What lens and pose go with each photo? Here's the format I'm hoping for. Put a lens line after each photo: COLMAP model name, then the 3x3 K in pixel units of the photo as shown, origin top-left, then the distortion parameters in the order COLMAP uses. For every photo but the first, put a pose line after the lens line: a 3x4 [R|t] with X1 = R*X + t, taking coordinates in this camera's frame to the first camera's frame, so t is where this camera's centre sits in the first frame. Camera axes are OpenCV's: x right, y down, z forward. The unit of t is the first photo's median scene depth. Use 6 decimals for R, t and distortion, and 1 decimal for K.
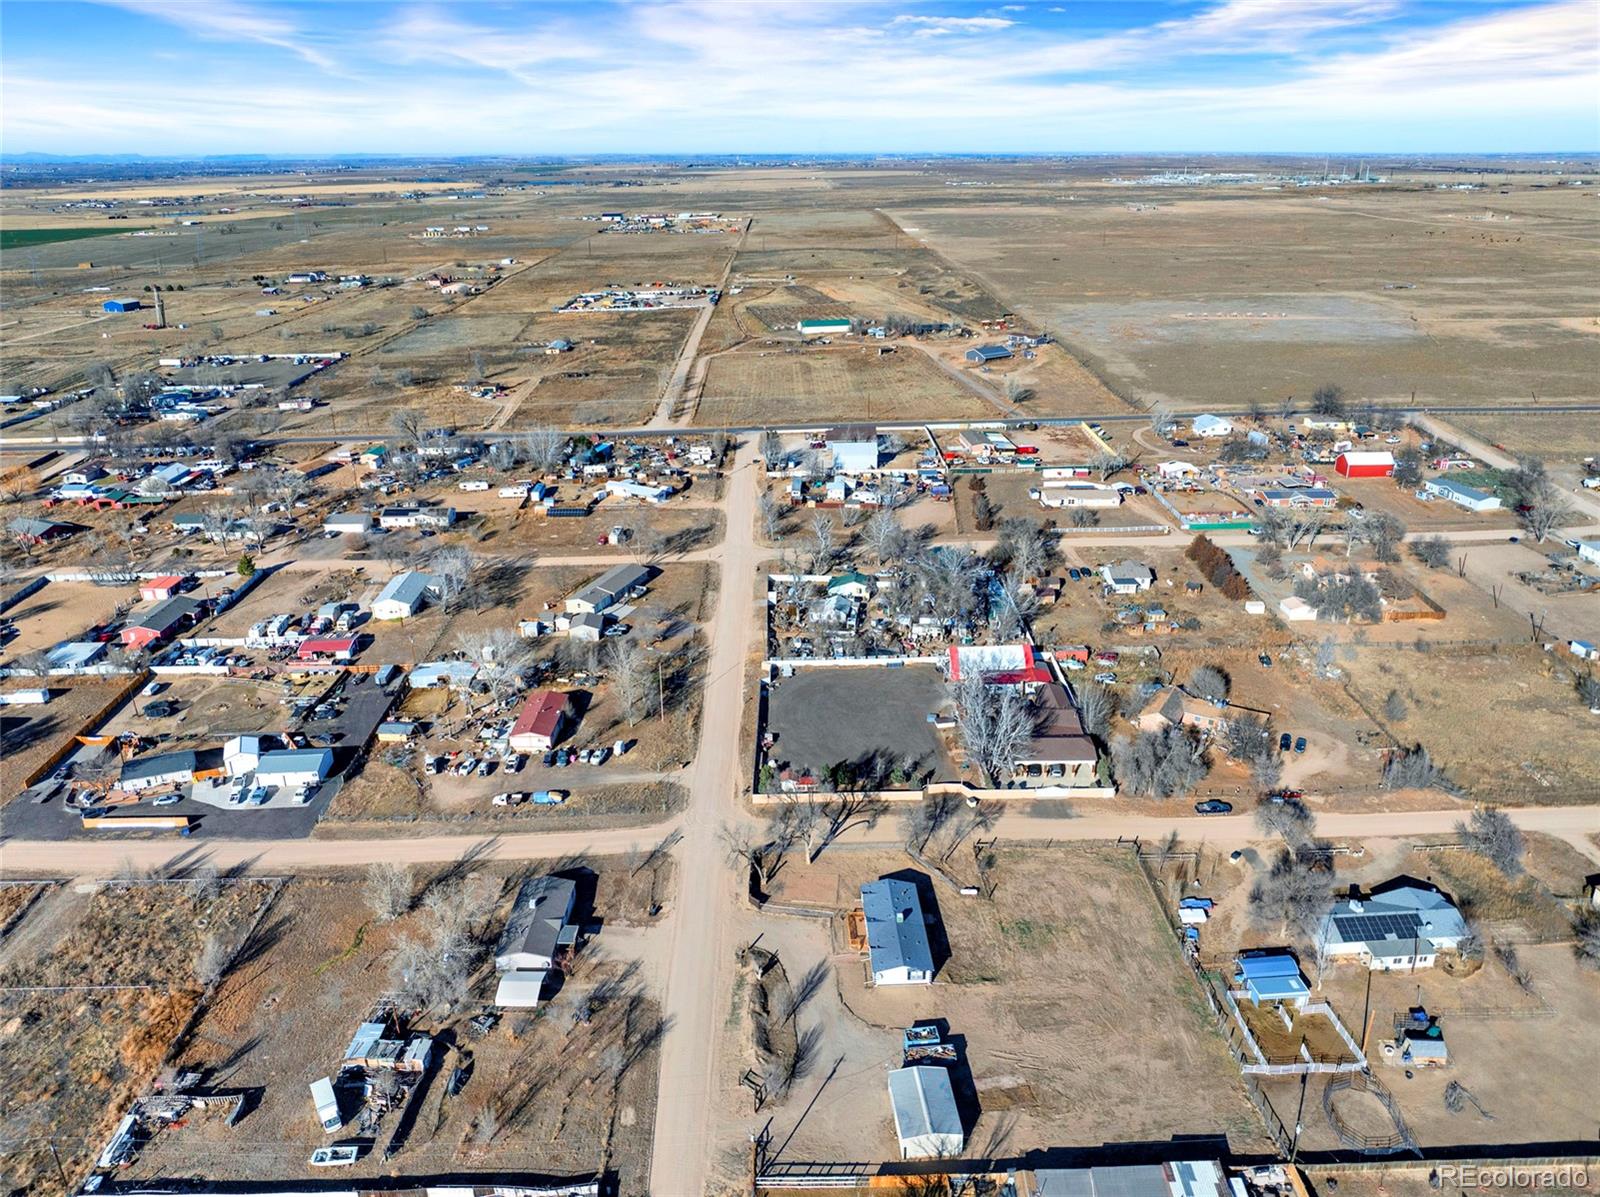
lens RADIAL K [[1141.1, 0, 794.2], [0, 1141.1, 586.3], [0, 0, 1]] dist [-0.019770, -0.021530]
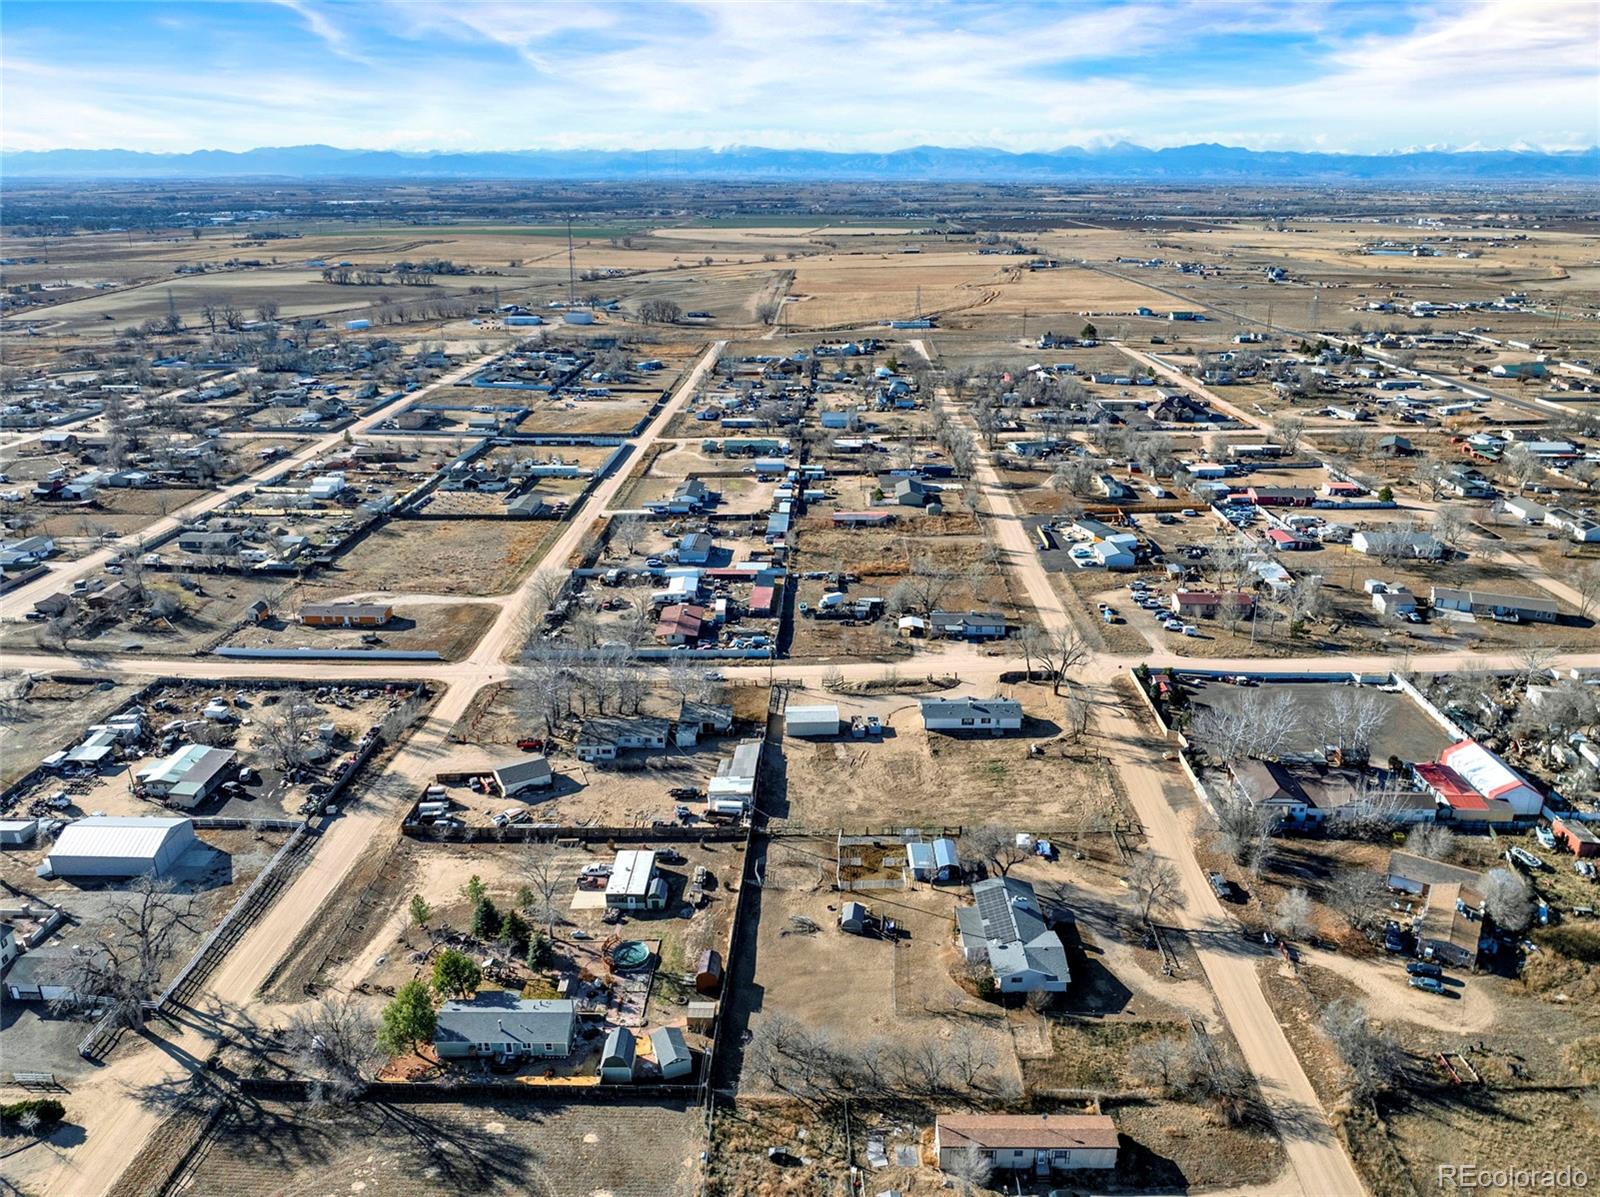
lens RADIAL K [[1141.1, 0, 802.0], [0, 1141.1, 601.1], [0, 0, 1]] dist [-0.019770, -0.021530]
pose [[-0.045817, 0.355199, -0.933667, 1.113345], [-0.353609, 0.868366, 0.347708, -0.184917], [0.934271, 0.346084, 0.085815, 0.538307]]
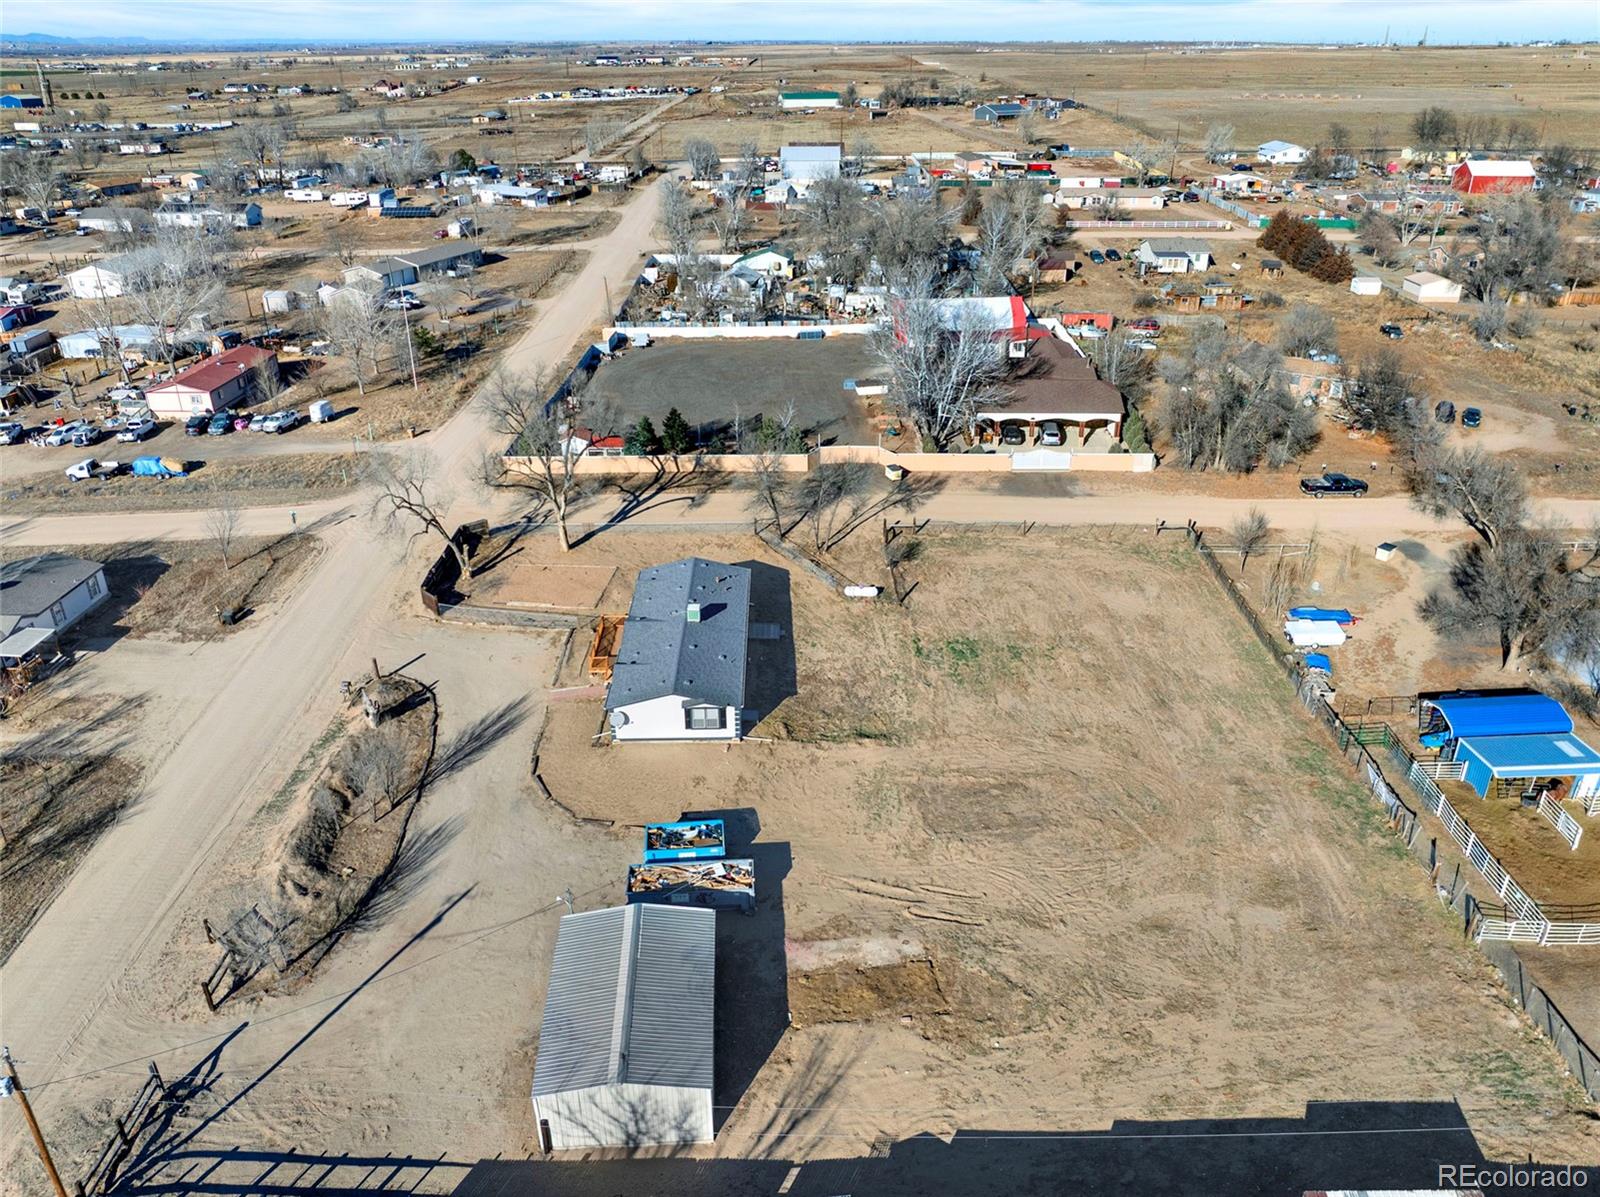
lens RADIAL K [[1141.1, 0, 796.4], [0, 1141.1, 594.3], [0, 0, 1]] dist [-0.019770, -0.021530]
pose [[0.999781, 0.013598, -0.015936, 0.117771], [-0.012136, 0.996001, 0.088516, 0.199458], [0.017076, -0.088303, 0.995947, 0.441436]]
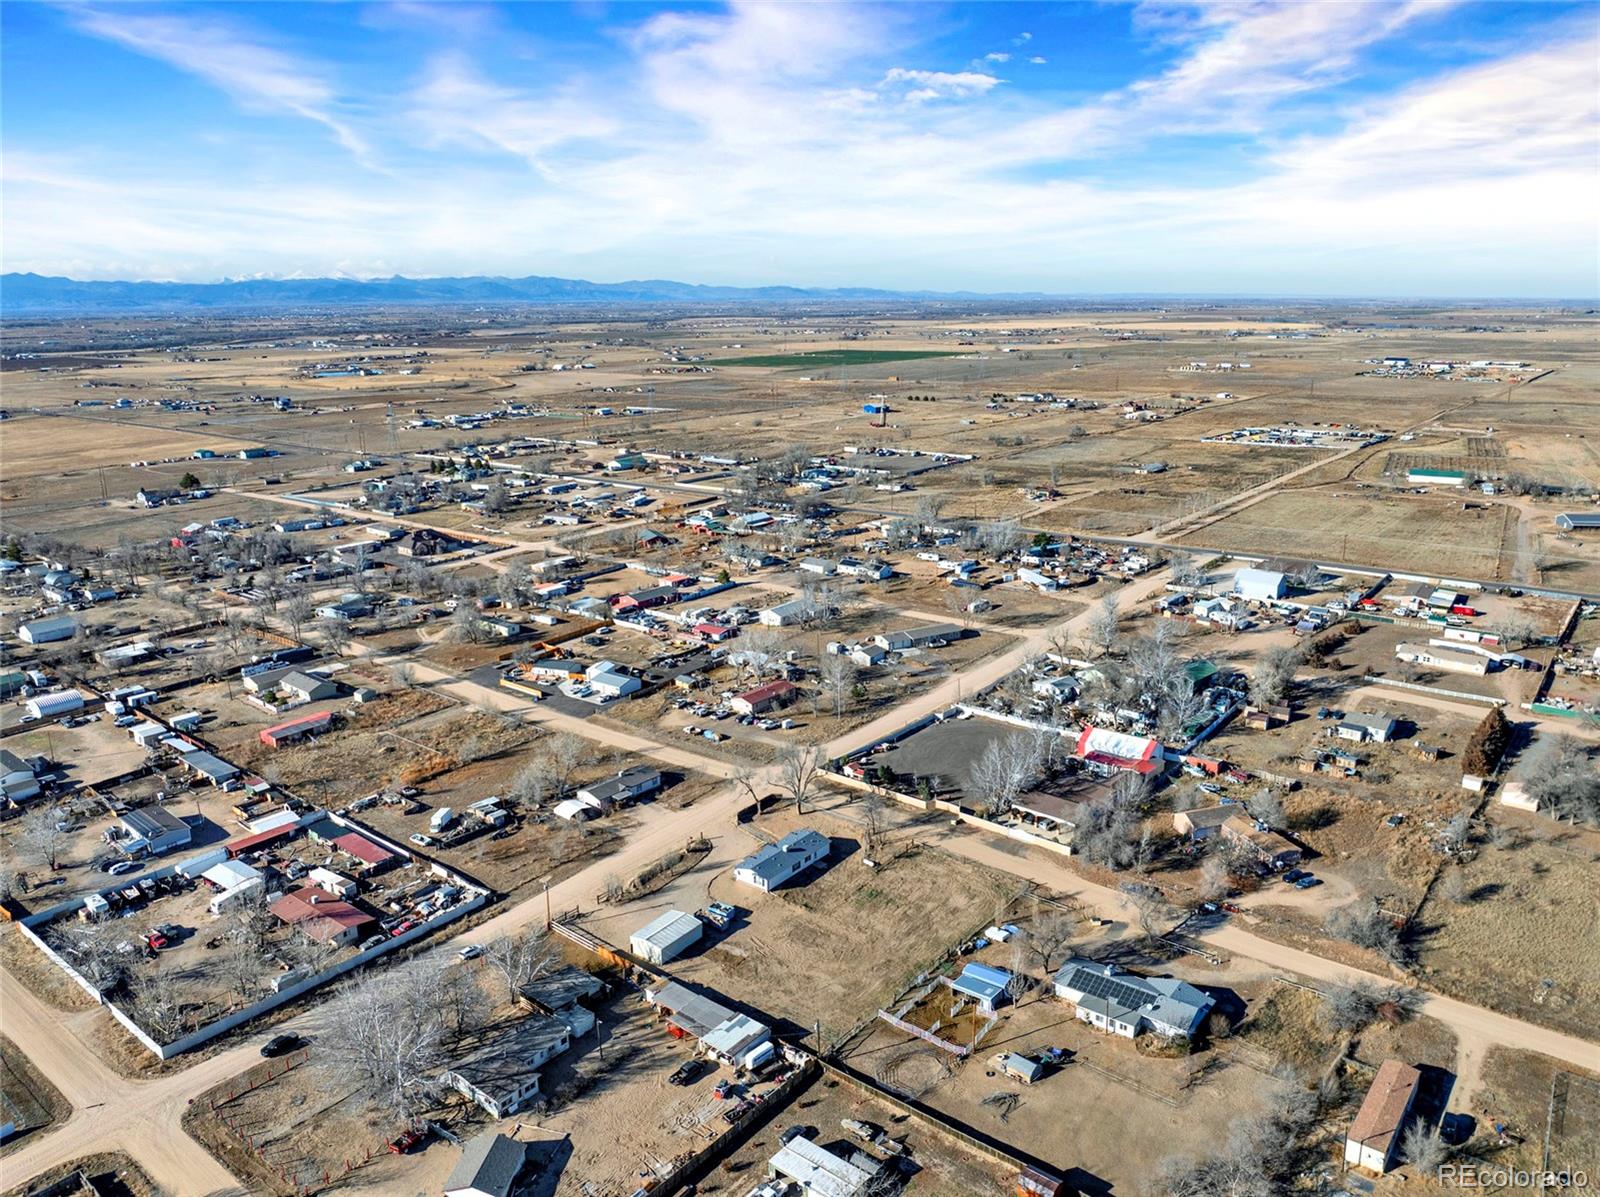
lens RADIAL K [[1141.1, 0, 798.6], [0, 1141.1, 603.6], [0, 0, 1]] dist [-0.019770, -0.021530]
pose [[0.760938, 0.168323, -0.626610, 0.737793], [-0.229428, 0.973174, -0.017192, 0.026367], [0.606906, 0.156844, 0.779143, -0.060928]]
